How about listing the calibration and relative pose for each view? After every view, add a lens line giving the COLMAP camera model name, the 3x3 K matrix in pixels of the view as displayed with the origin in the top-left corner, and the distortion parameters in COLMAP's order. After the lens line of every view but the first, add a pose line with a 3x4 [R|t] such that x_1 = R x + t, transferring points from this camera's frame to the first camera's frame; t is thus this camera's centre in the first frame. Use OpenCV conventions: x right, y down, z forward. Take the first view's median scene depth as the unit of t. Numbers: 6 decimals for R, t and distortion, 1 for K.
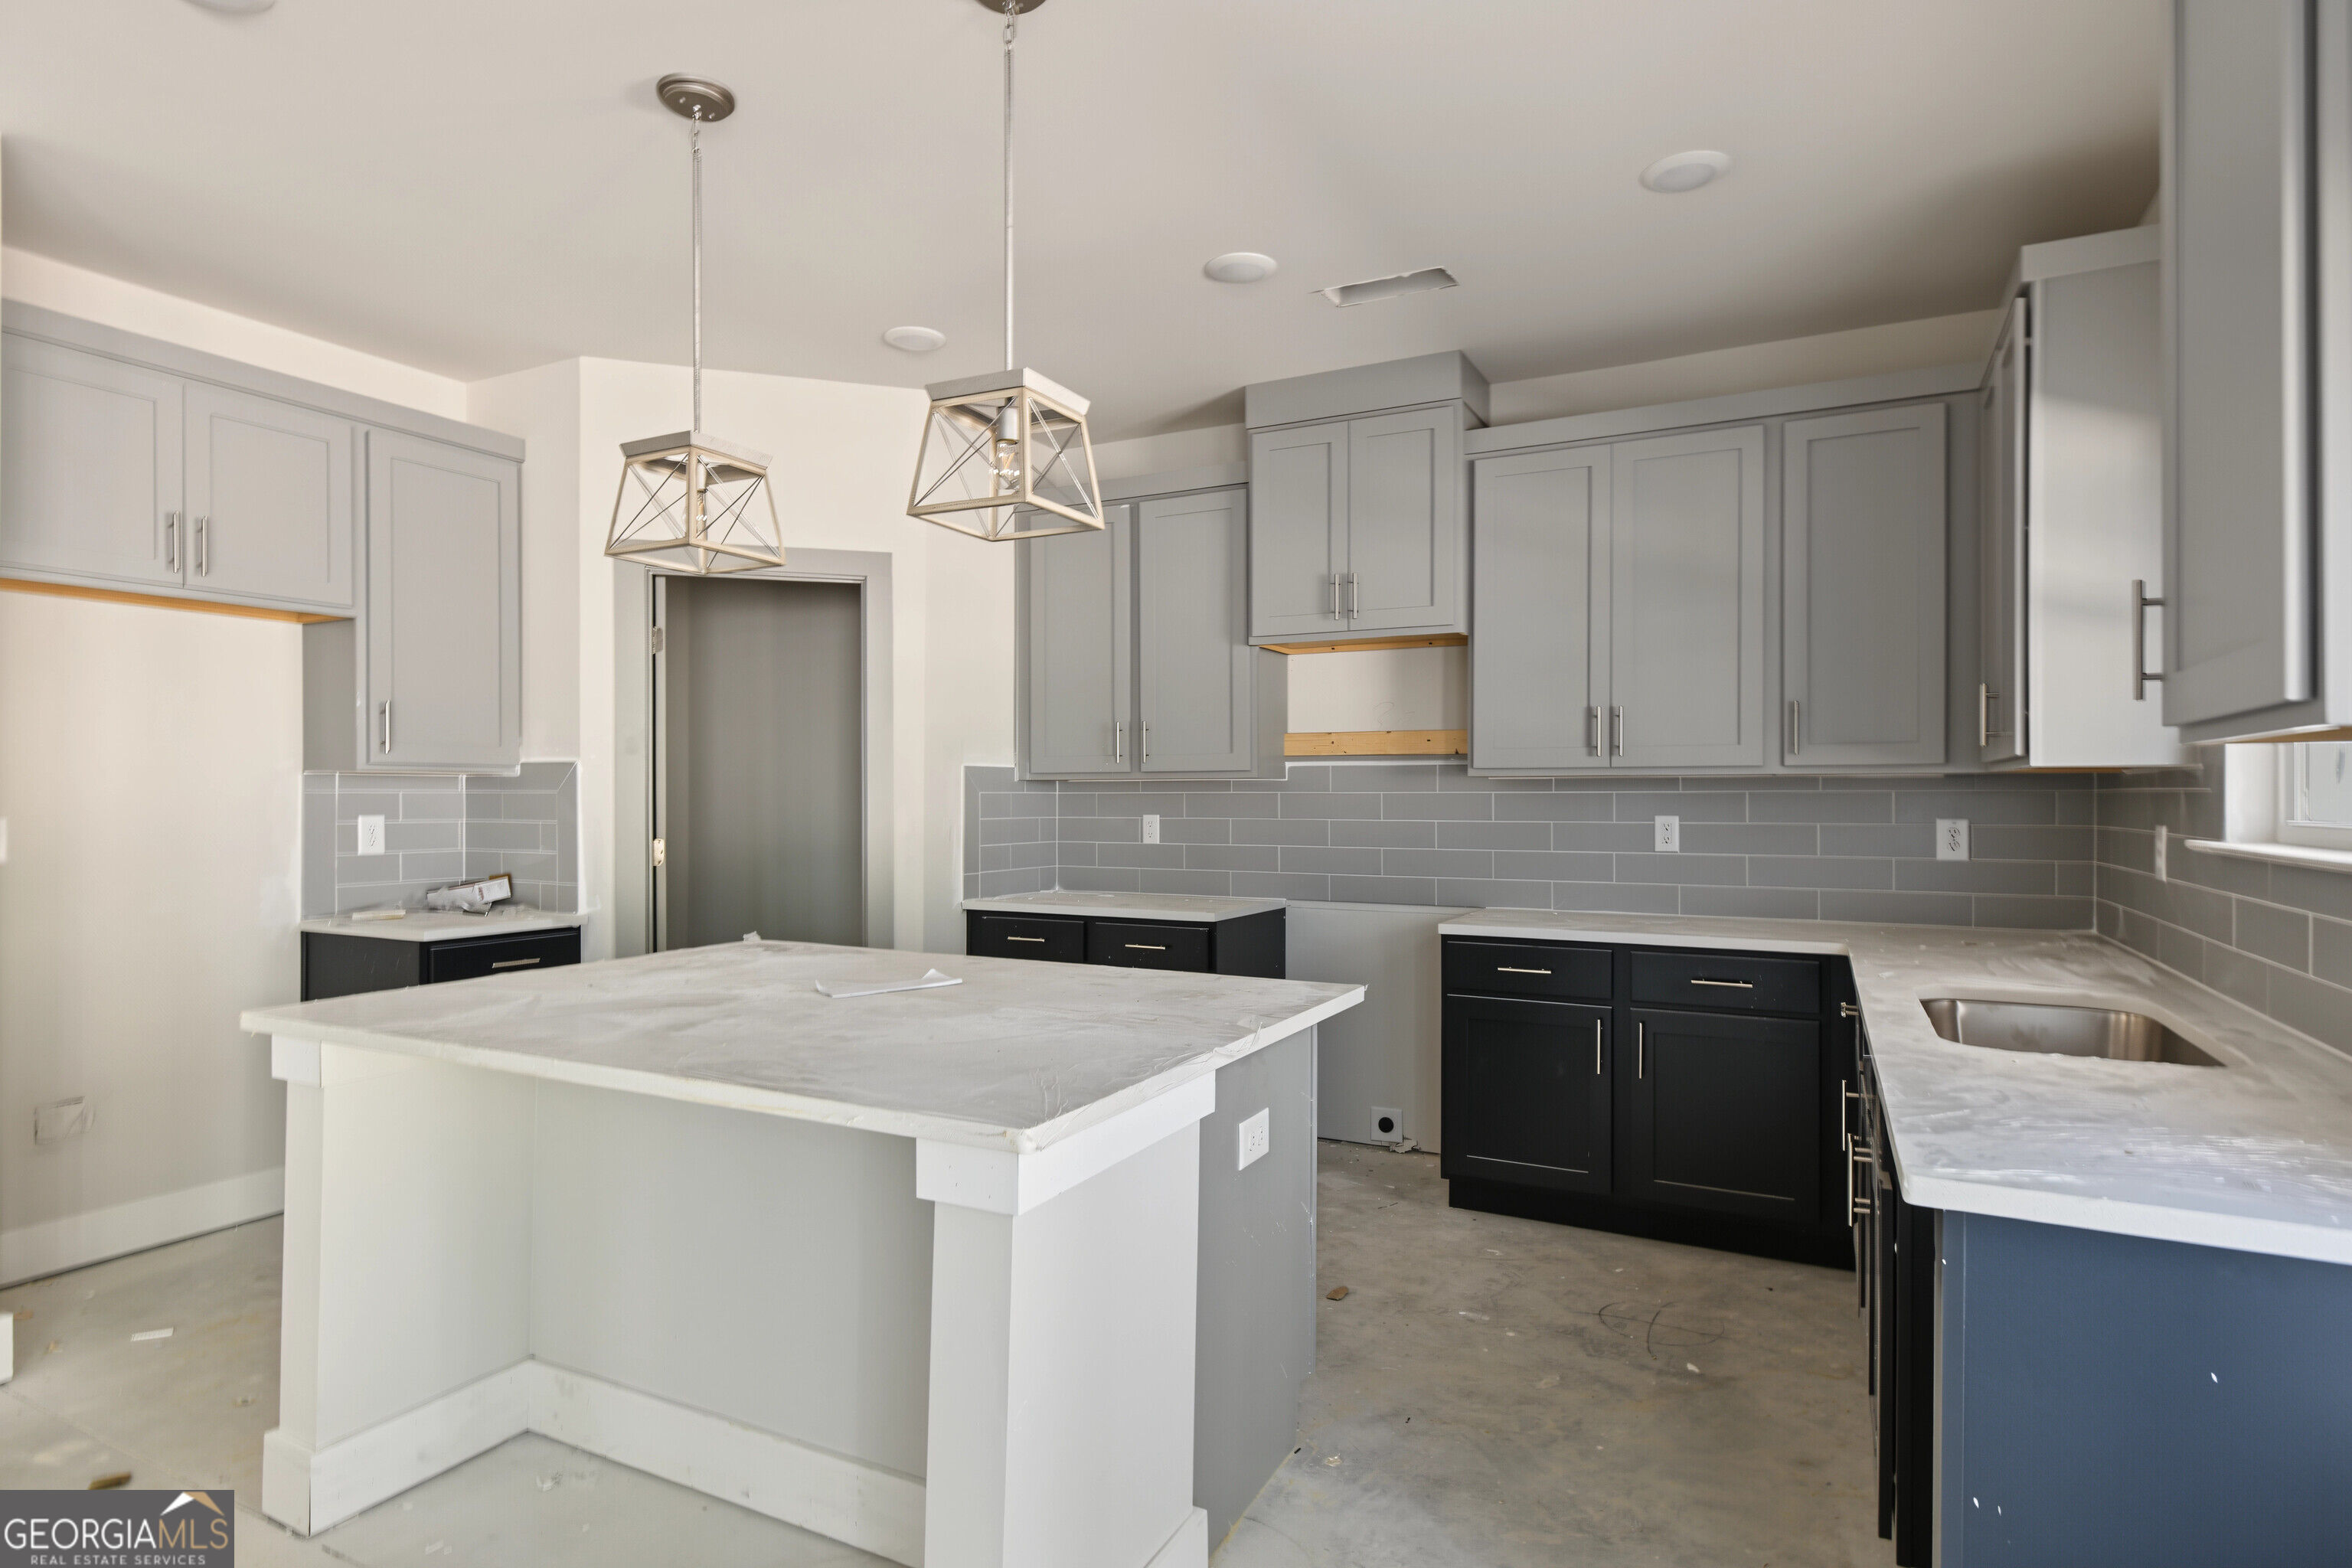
lens RADIAL K [[1244.6, 0, 1167.4], [0, 1244.6, 802.4], [0, 0, 1]] dist [0.006865, -0.004004]
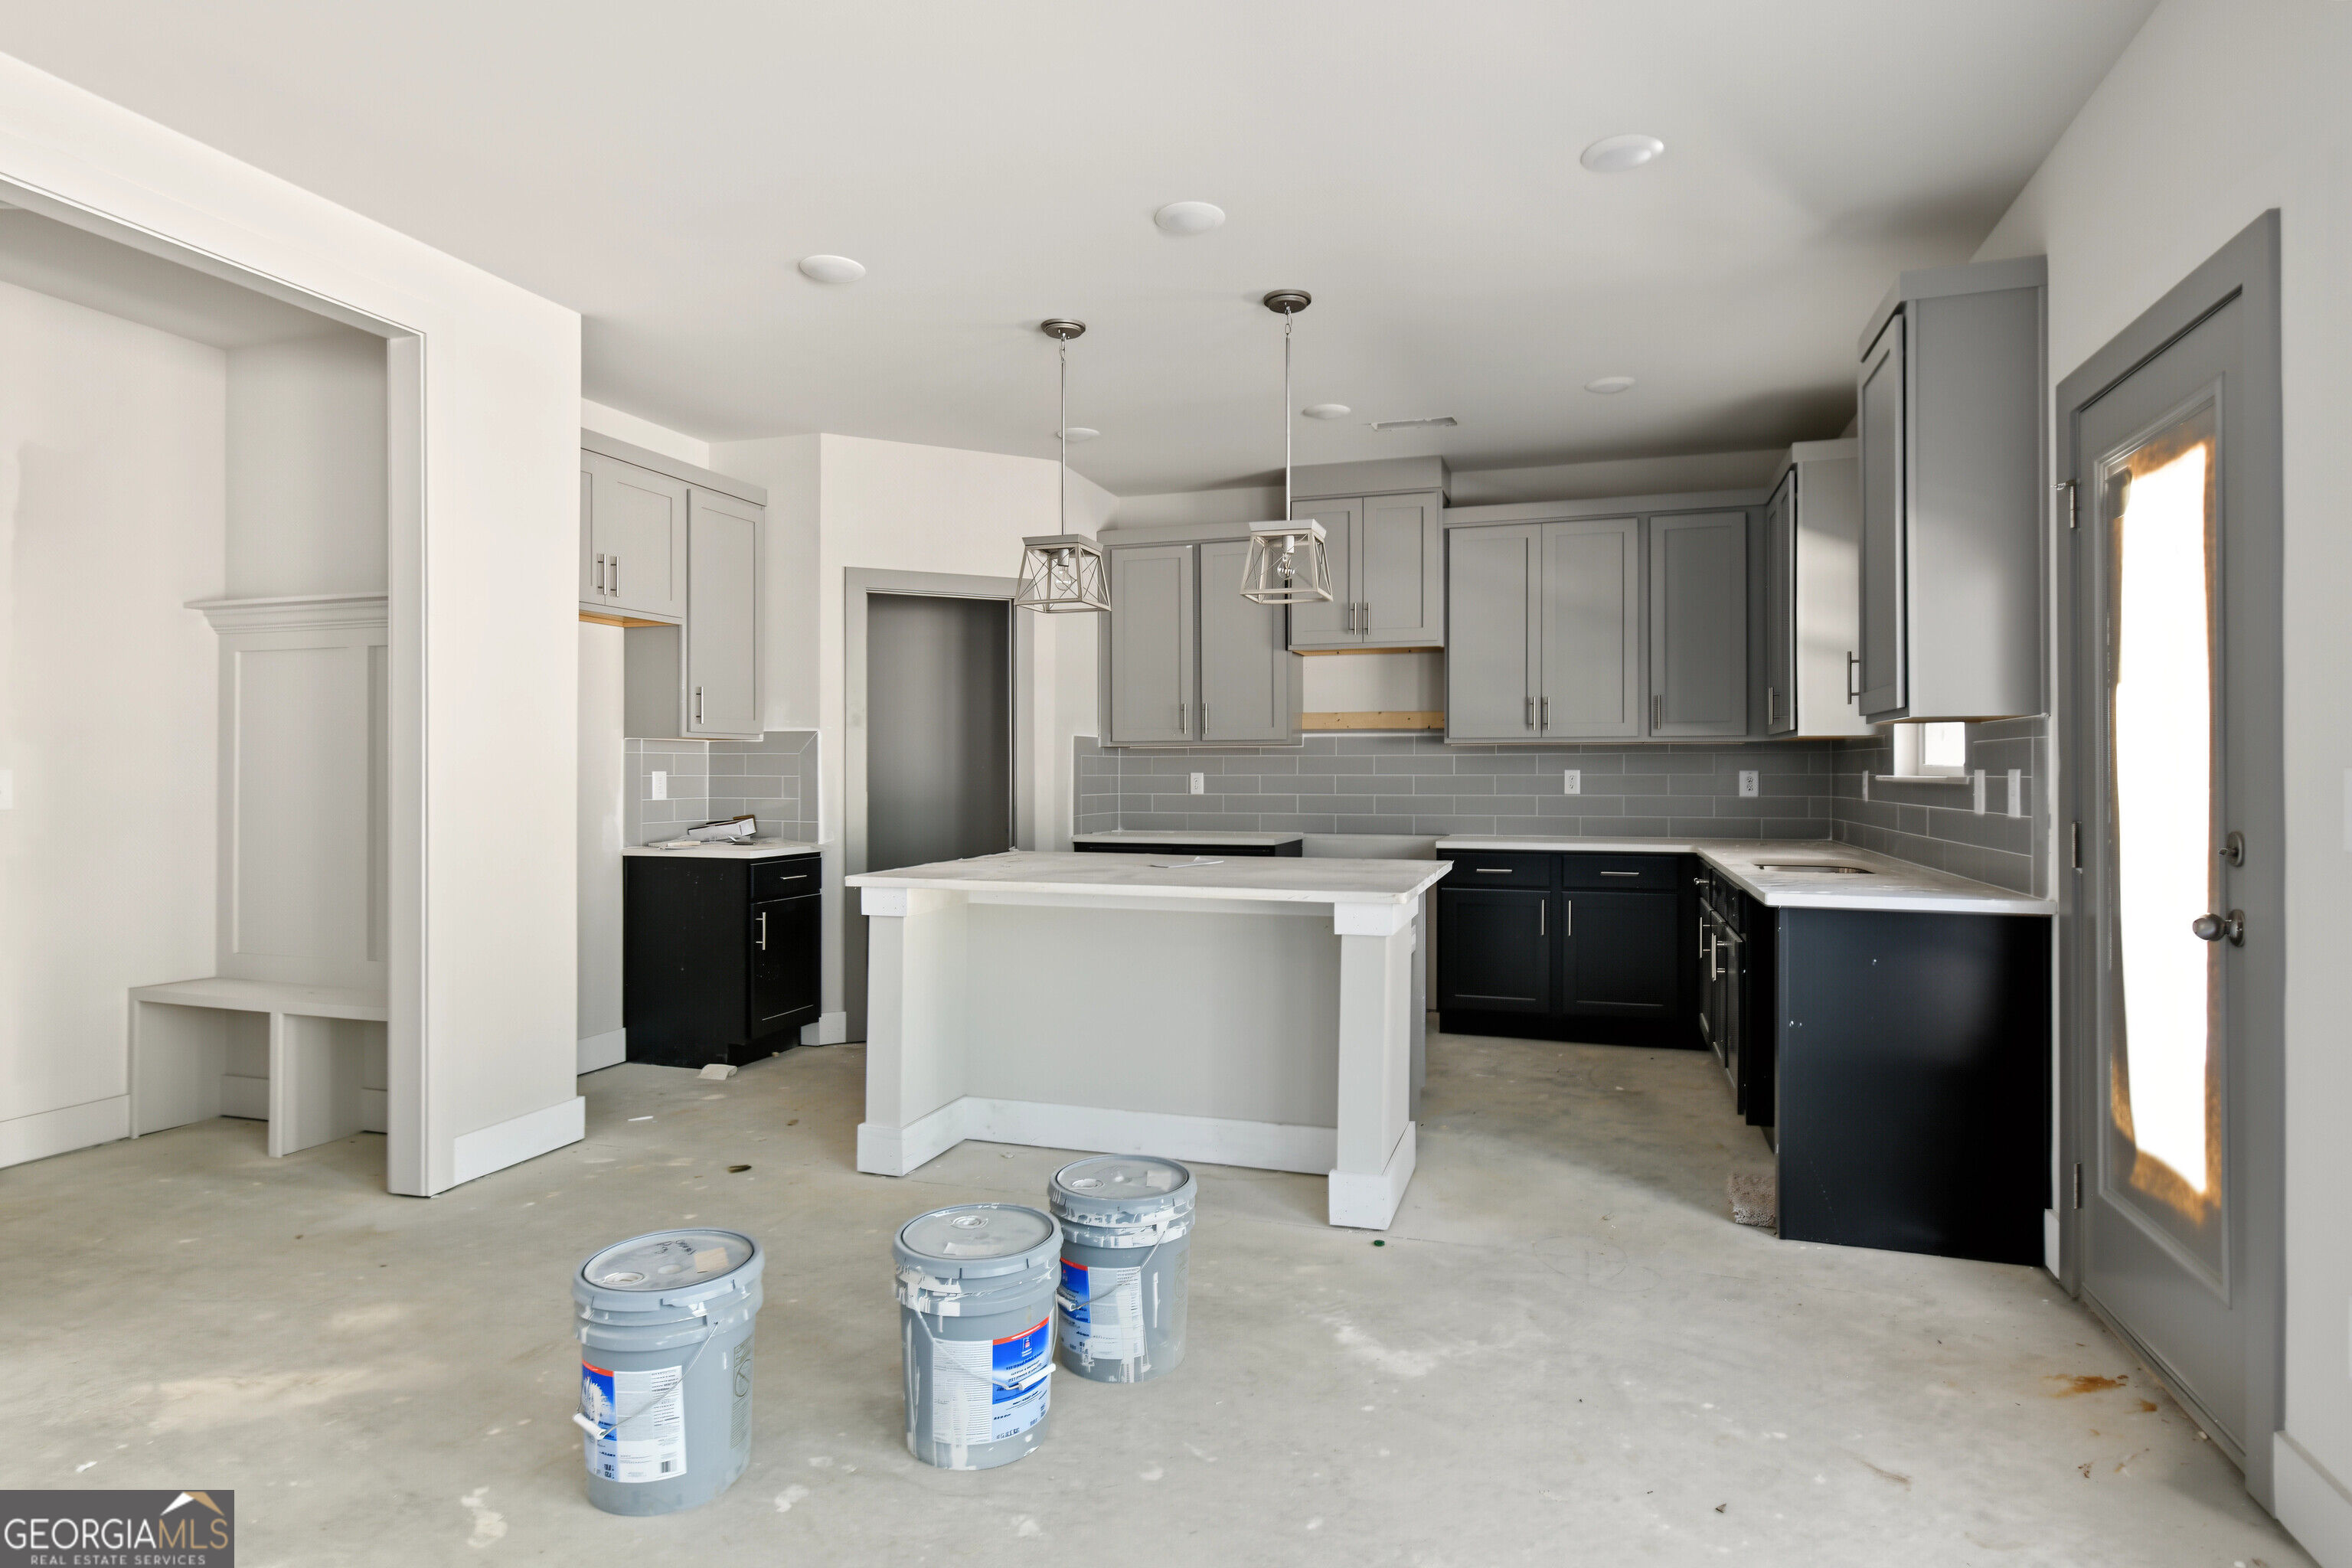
lens RADIAL K [[1244.6, 0, 1182.8], [0, 1244.6, 764.3], [0, 0, 1]] dist [0.006865, -0.004004]
pose [[0.987137, -0.000297, 0.159876, -0.316154], [0.002010, 0.999942, -0.010547, 0.019421], [-0.159863, 0.010733, 0.987081, -0.422760]]
